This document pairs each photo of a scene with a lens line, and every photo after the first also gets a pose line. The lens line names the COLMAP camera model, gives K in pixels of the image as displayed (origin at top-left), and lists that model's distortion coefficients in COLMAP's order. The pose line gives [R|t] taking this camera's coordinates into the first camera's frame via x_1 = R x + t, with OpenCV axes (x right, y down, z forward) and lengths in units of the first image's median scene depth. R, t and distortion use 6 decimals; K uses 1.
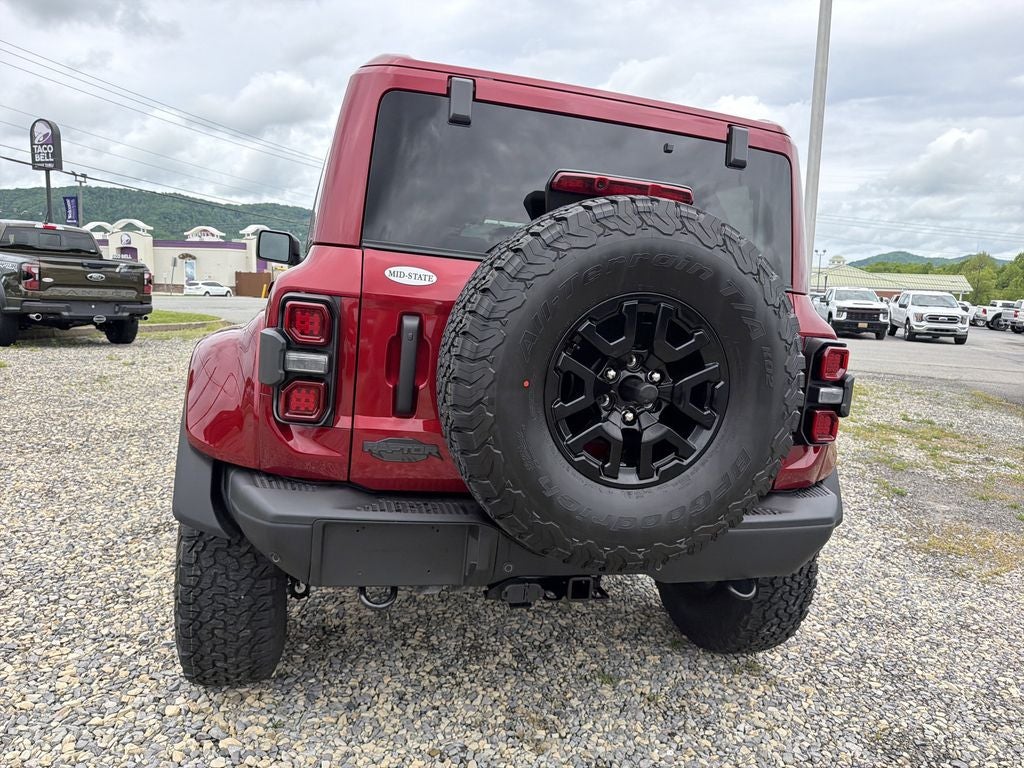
lens RADIAL K [[758.0, 0, 514.2], [0, 758.0, 378.7], [0, 0, 1]] dist [0.015203, -0.012081]
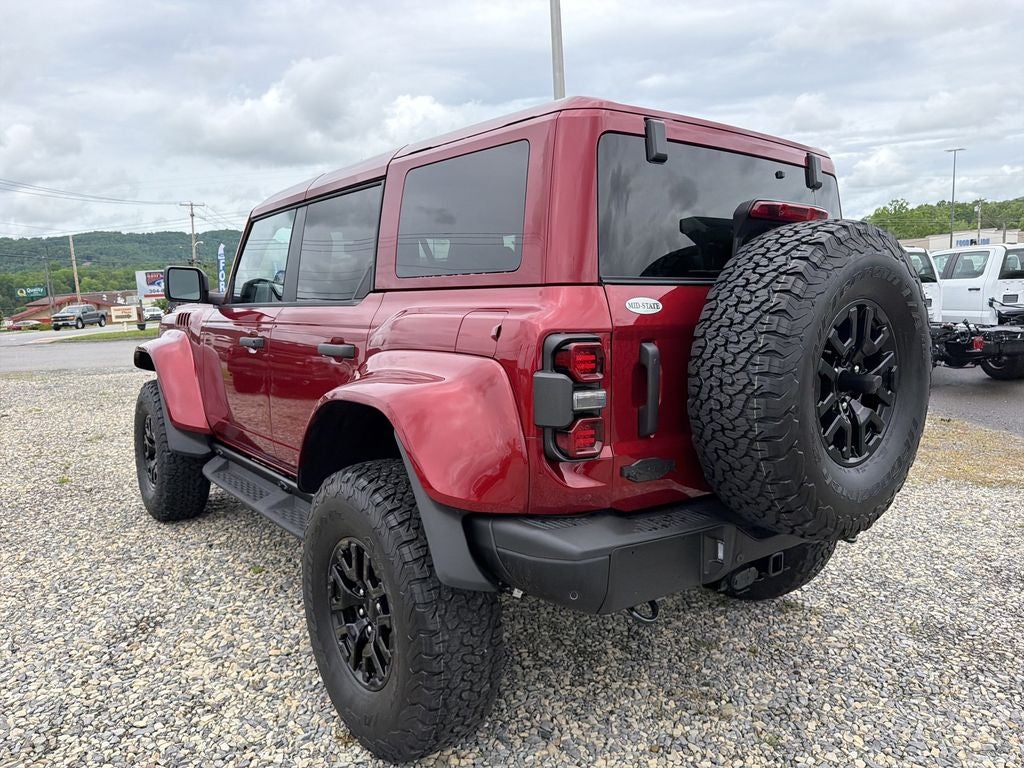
lens RADIAL K [[758.0, 0, 514.2], [0, 758.0, 378.7], [0, 0, 1]] dist [0.015203, -0.012081]
pose [[0.917574, -0.135770, 0.373663, -0.635246], [0.135038, 0.990437, 0.028271, -0.079236], [-0.373928, 0.024518, 0.927134, 0.078837]]
